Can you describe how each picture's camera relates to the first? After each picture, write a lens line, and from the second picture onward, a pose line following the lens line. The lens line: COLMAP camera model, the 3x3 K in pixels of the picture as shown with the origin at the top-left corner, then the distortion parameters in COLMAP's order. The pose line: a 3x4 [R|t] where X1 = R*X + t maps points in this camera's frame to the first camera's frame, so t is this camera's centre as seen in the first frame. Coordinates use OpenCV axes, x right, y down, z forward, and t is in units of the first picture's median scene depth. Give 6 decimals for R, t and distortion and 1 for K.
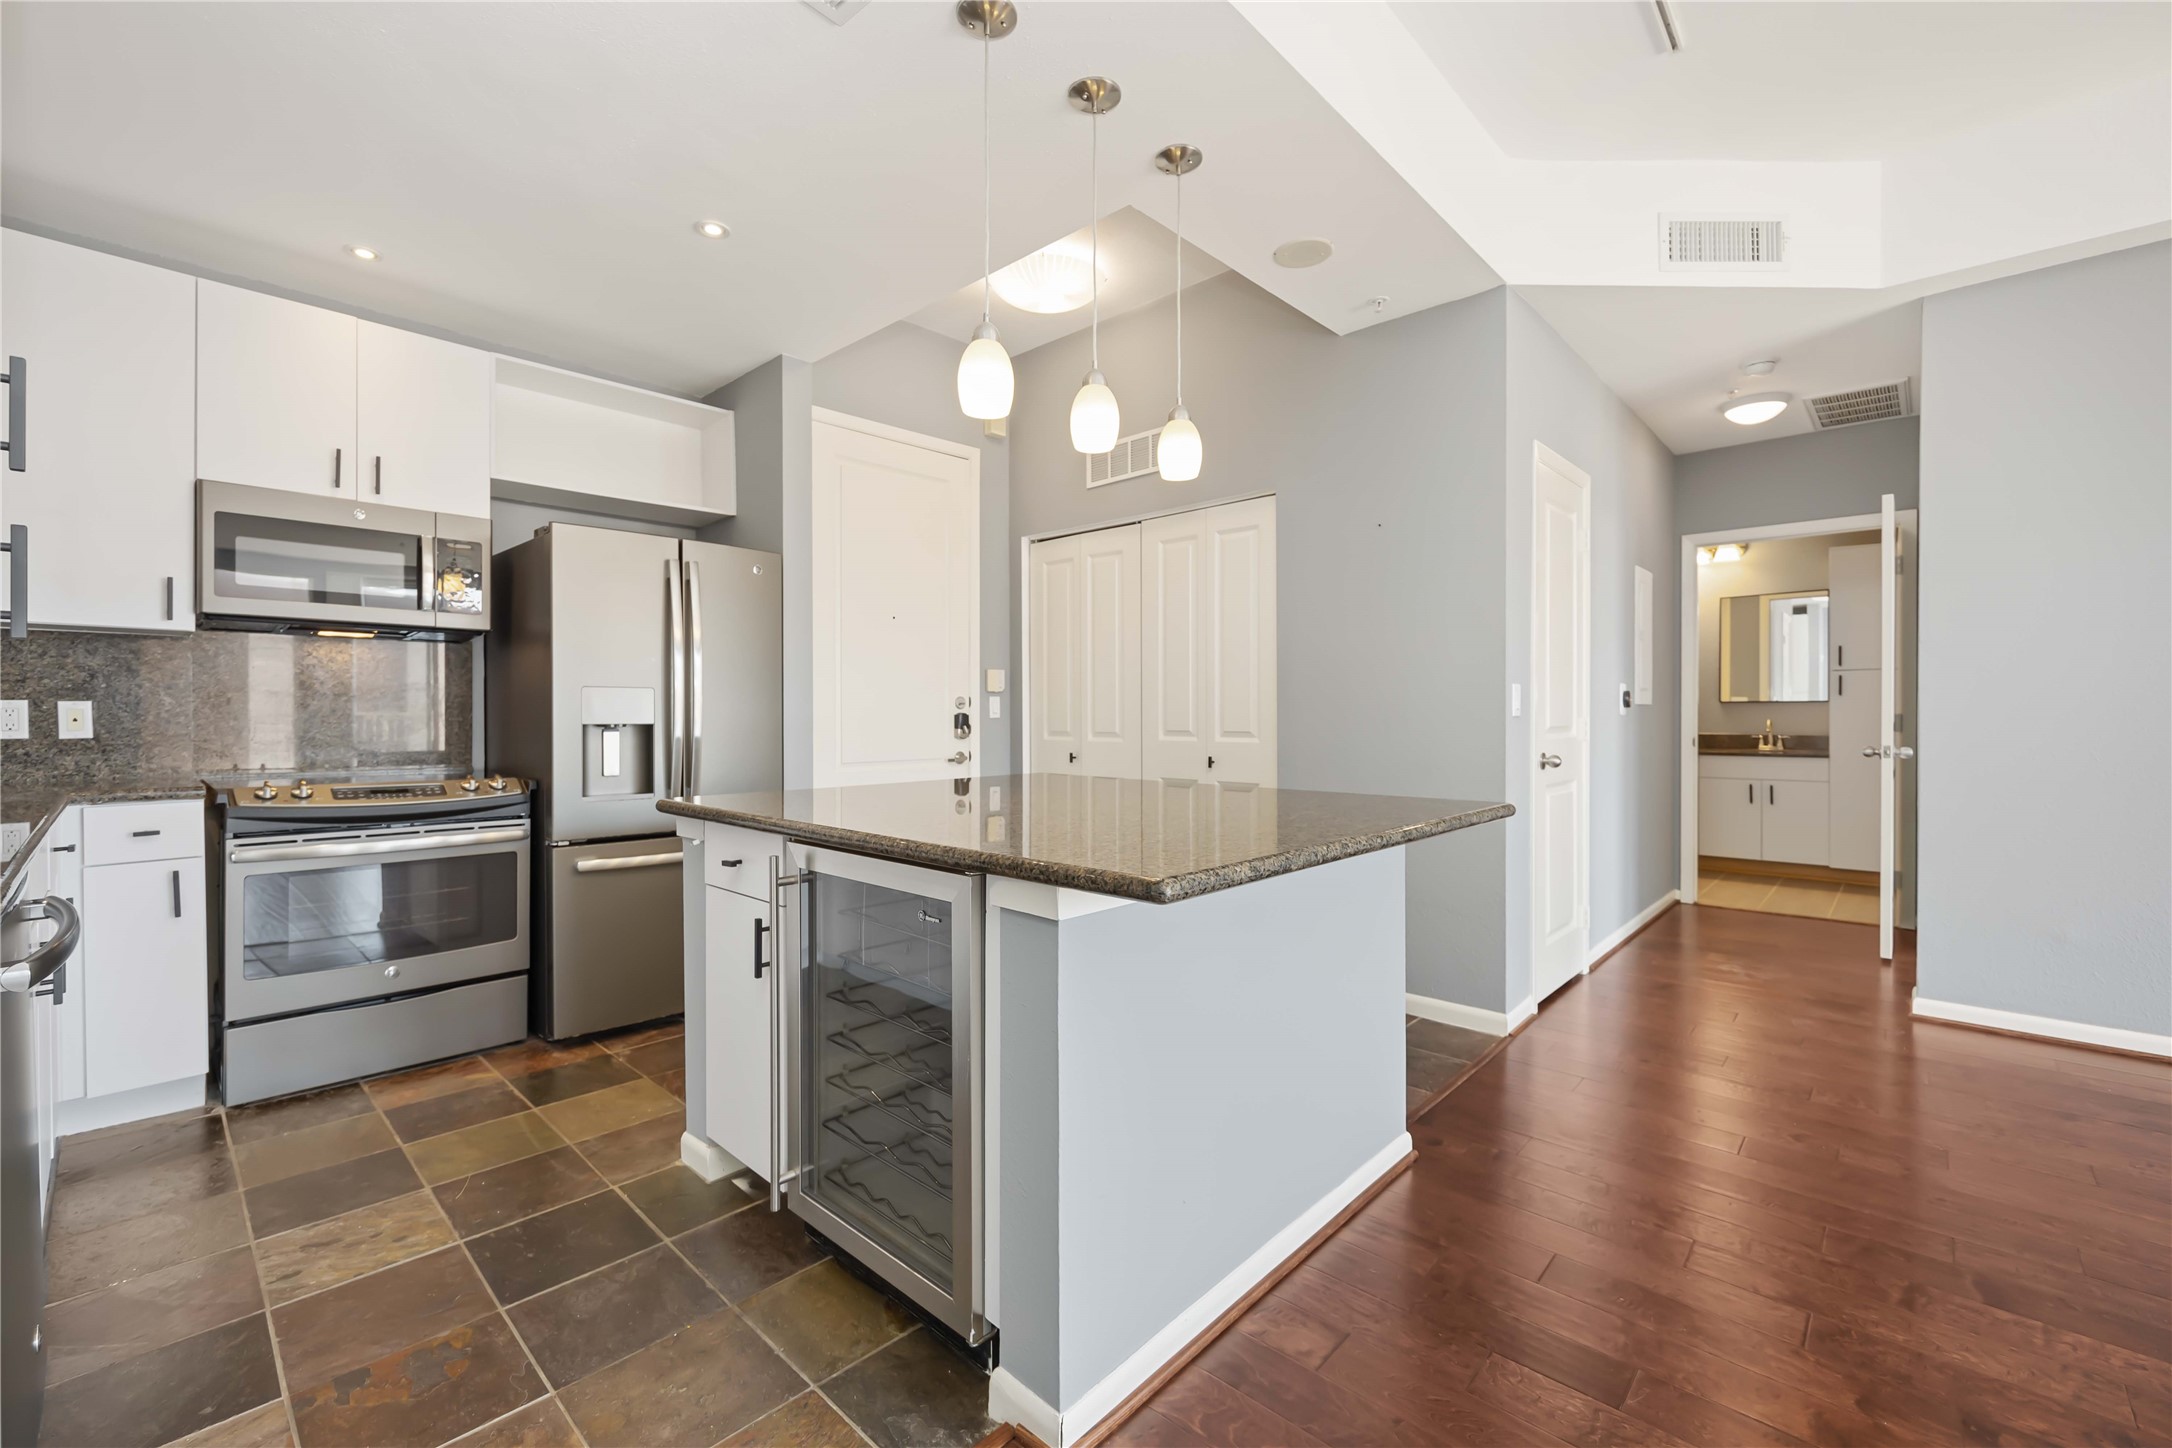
lens RADIAL K [[891.3, 0, 1075.0], [0, 891.3, 722.1], [0, 0, 1]] dist [-0.002602, -0.000139]
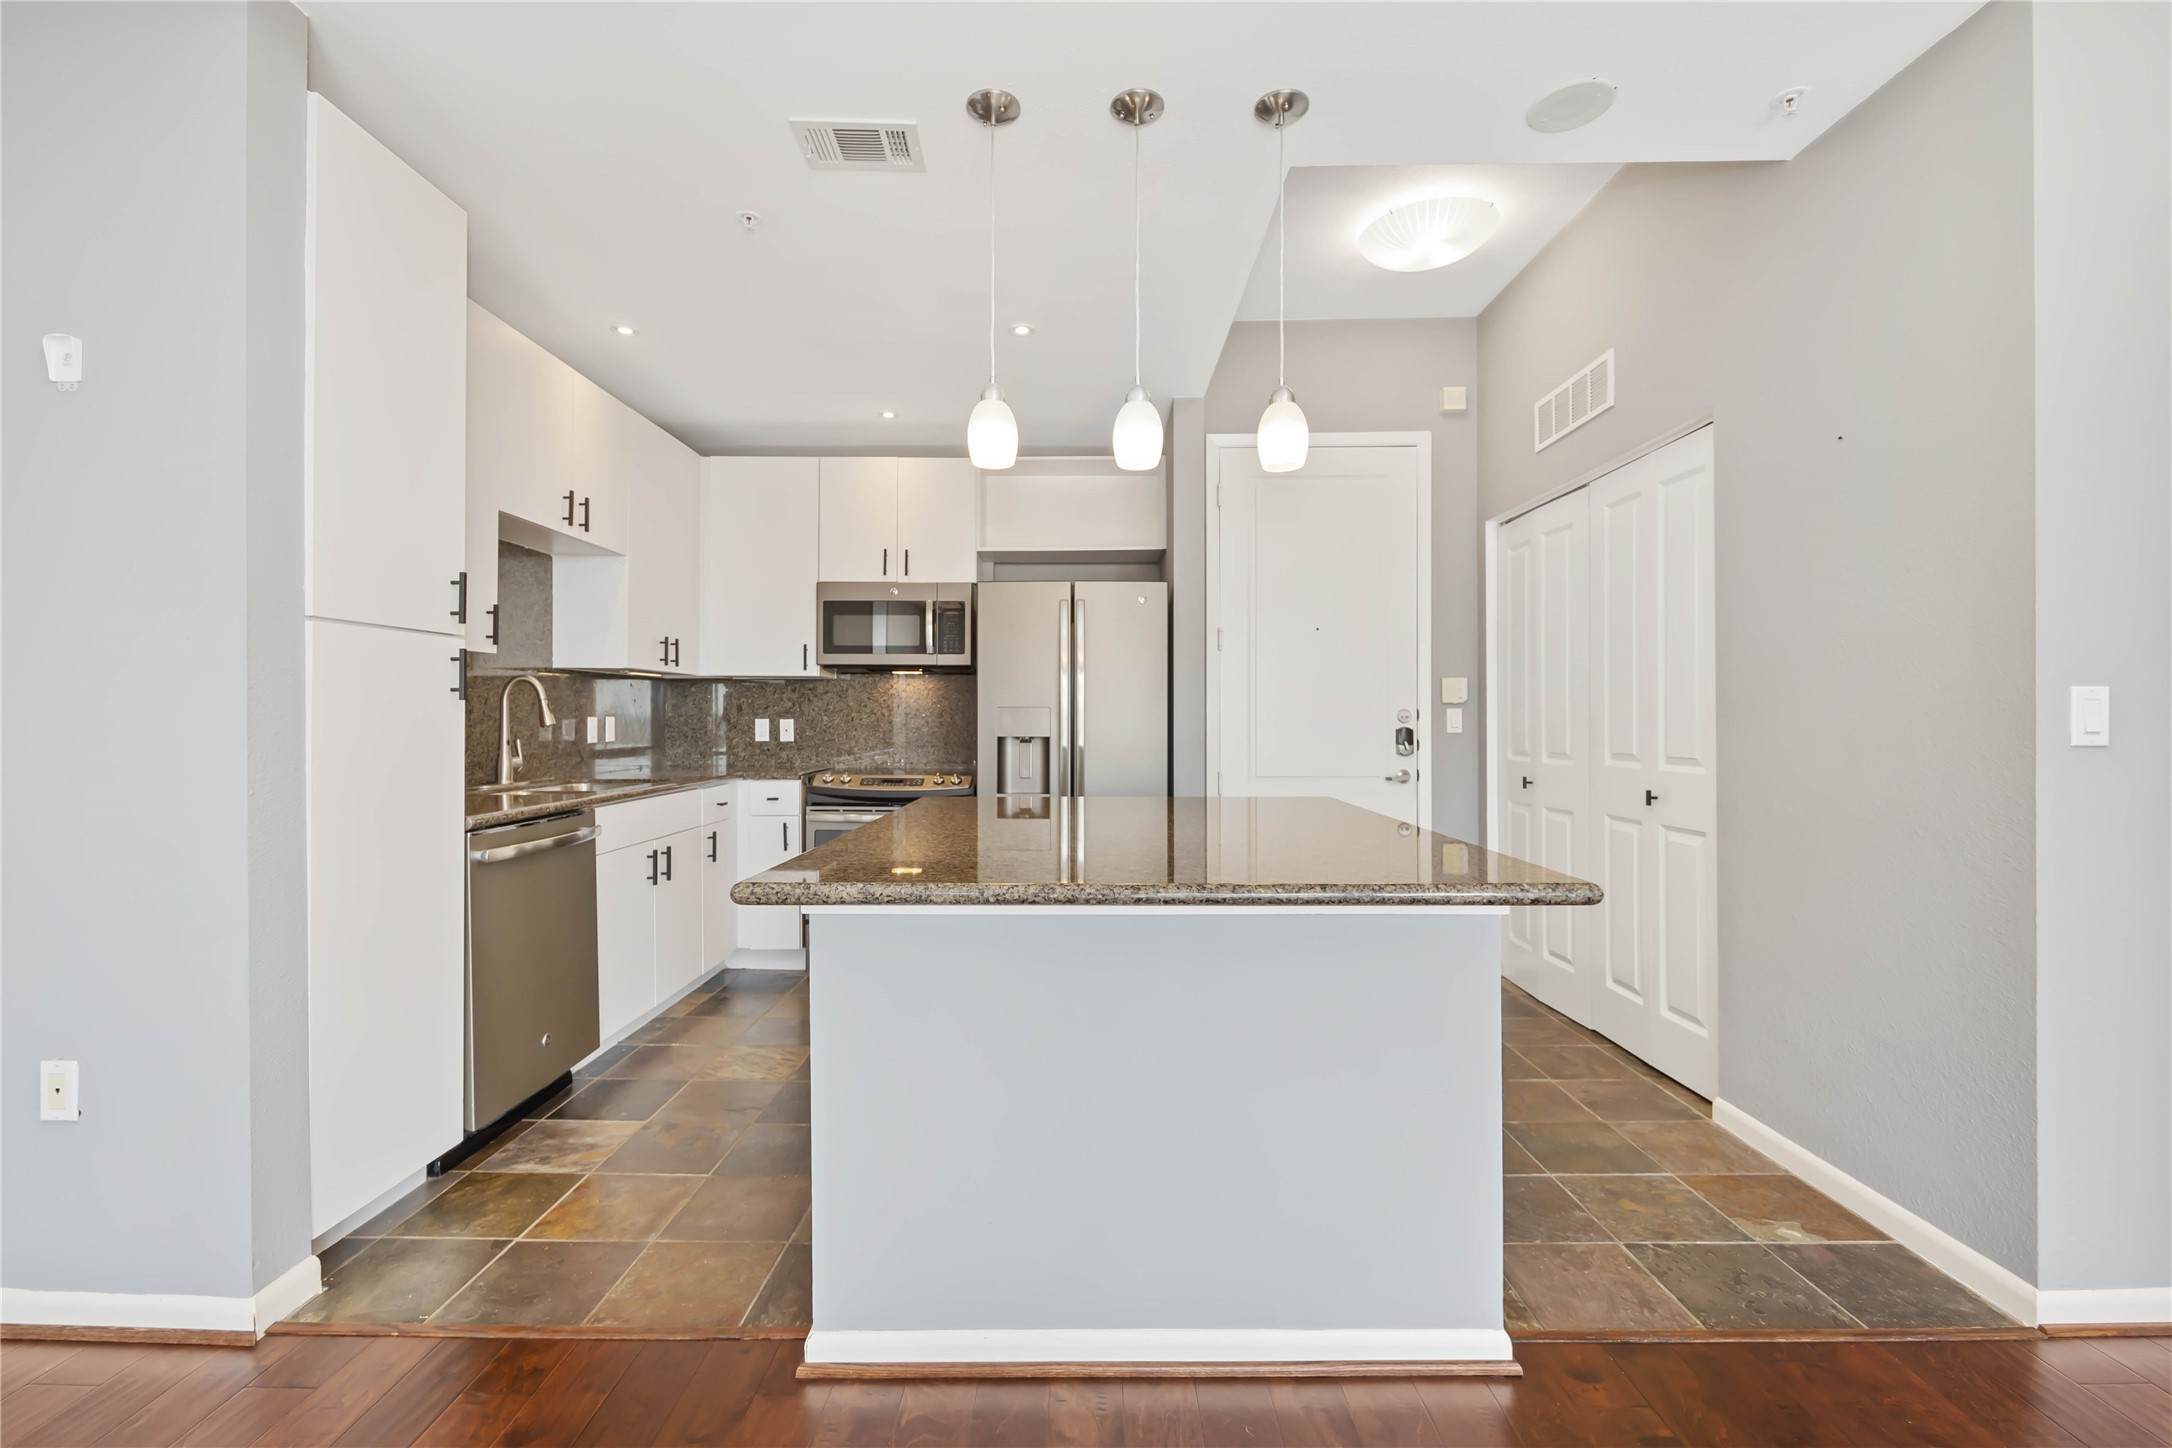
lens RADIAL K [[924.8, 0, 1091.4], [0, 924.8, 720.2], [0, 0, 1]] dist [-0.001401, 0.000114]
pose [[0.686148, 0.001711, -0.727460, 0.511520], [-0.007279, 0.999963, -0.004514, -0.016278], [0.727425, 0.008392, 0.686136, 0.187110]]
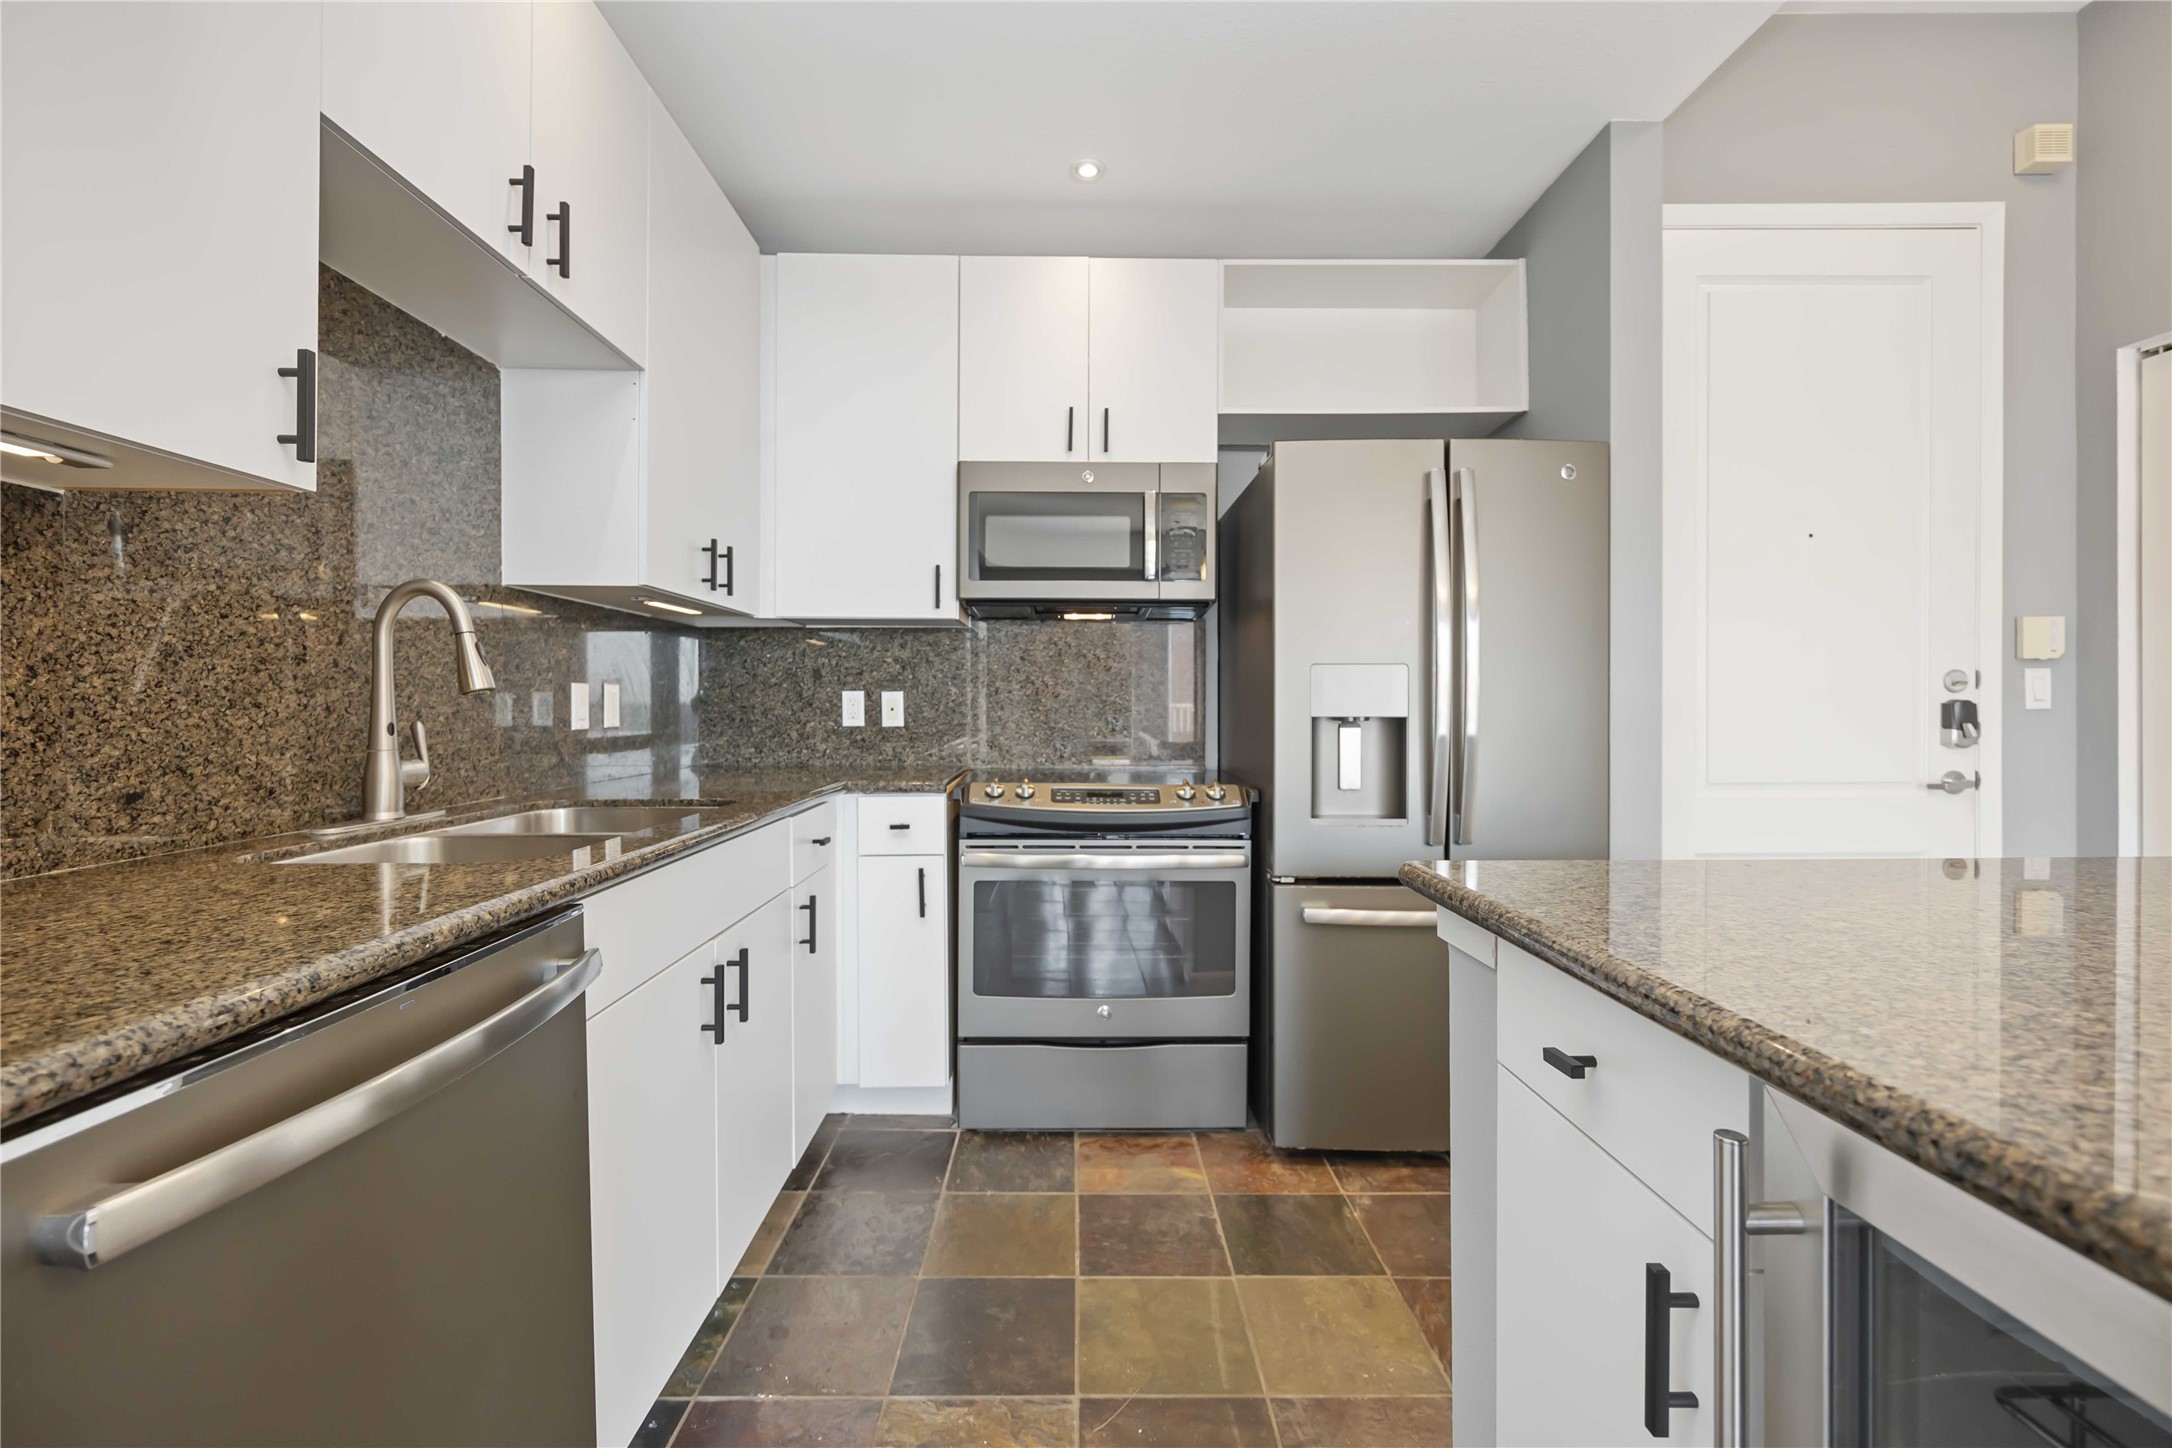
lens RADIAL K [[894.1, 0, 1090.7], [0, 894.1, 711.5], [0, 0, 1]] dist [-0.000341, 0.000390]
pose [[0.700357, 0.003811, -0.713783, -0.165027], [-0.005119, 0.999987, 0.000316, -0.001041], [0.713774, 0.003433, 0.700367, 0.371456]]
